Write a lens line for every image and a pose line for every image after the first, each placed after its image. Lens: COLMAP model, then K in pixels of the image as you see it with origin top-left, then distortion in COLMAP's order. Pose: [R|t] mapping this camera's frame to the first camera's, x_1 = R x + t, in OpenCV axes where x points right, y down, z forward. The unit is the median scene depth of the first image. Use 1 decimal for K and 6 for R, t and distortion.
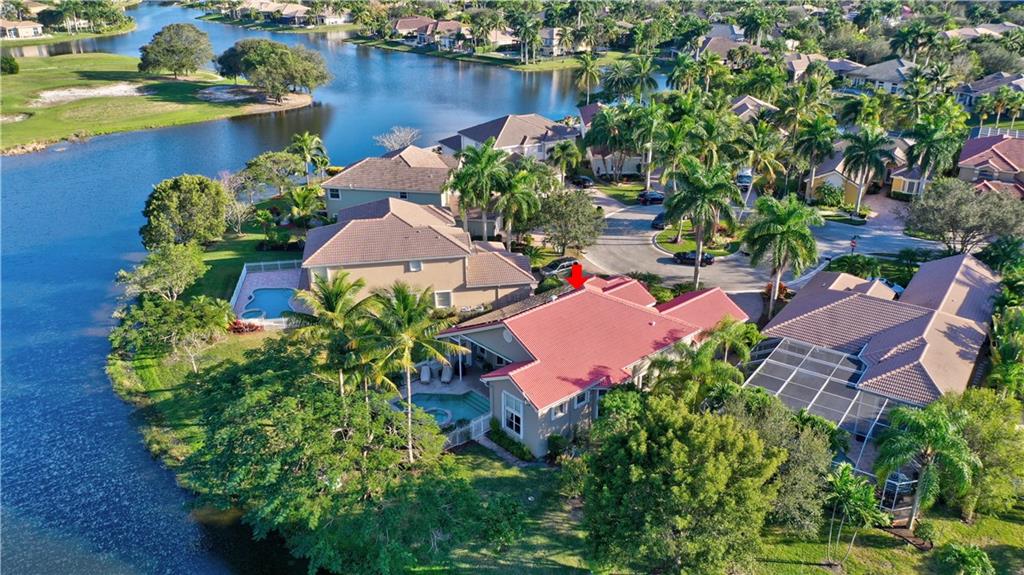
lens RADIAL K [[809.4, 0, 512.0], [0, 809.4, 287.5], [0, 0, 1]] dist [-0.023688, -0.001024]
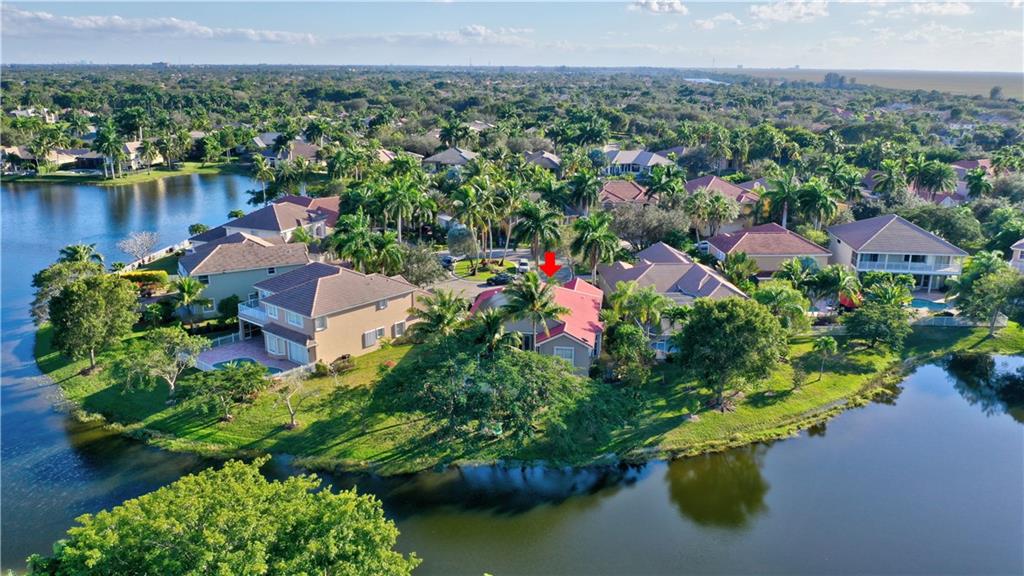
lens RADIAL K [[809.4, 0, 512.0], [0, 809.4, 288.0], [0, 0, 1]] dist [-0.023688, -0.001024]
pose [[0.760755, -0.161007, 0.628752, -0.301722], [0.244815, 0.968369, -0.048239, 0.023204], [-0.601097, 0.190626, 0.776108, -0.034951]]
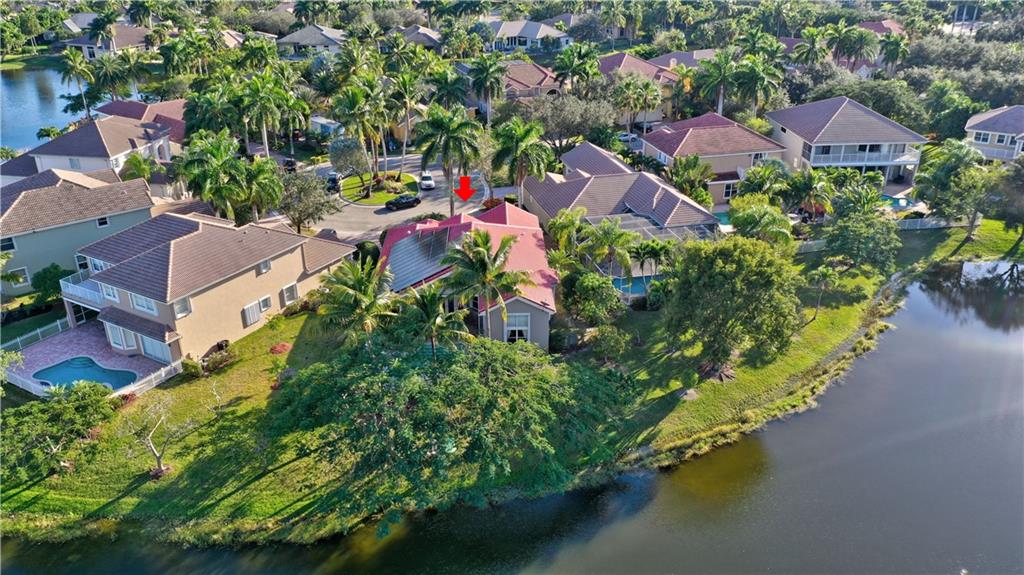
lens RADIAL K [[809.4, 0, 512.0], [0, 809.4, 287.5], [0, 0, 1]] dist [-0.023688, -0.001024]
pose [[0.634680, -0.318364, 0.704149, -0.243026], [0.305721, 0.940299, 0.149573, -0.022690], [-0.709729, 0.120342, 0.694120, 0.063924]]
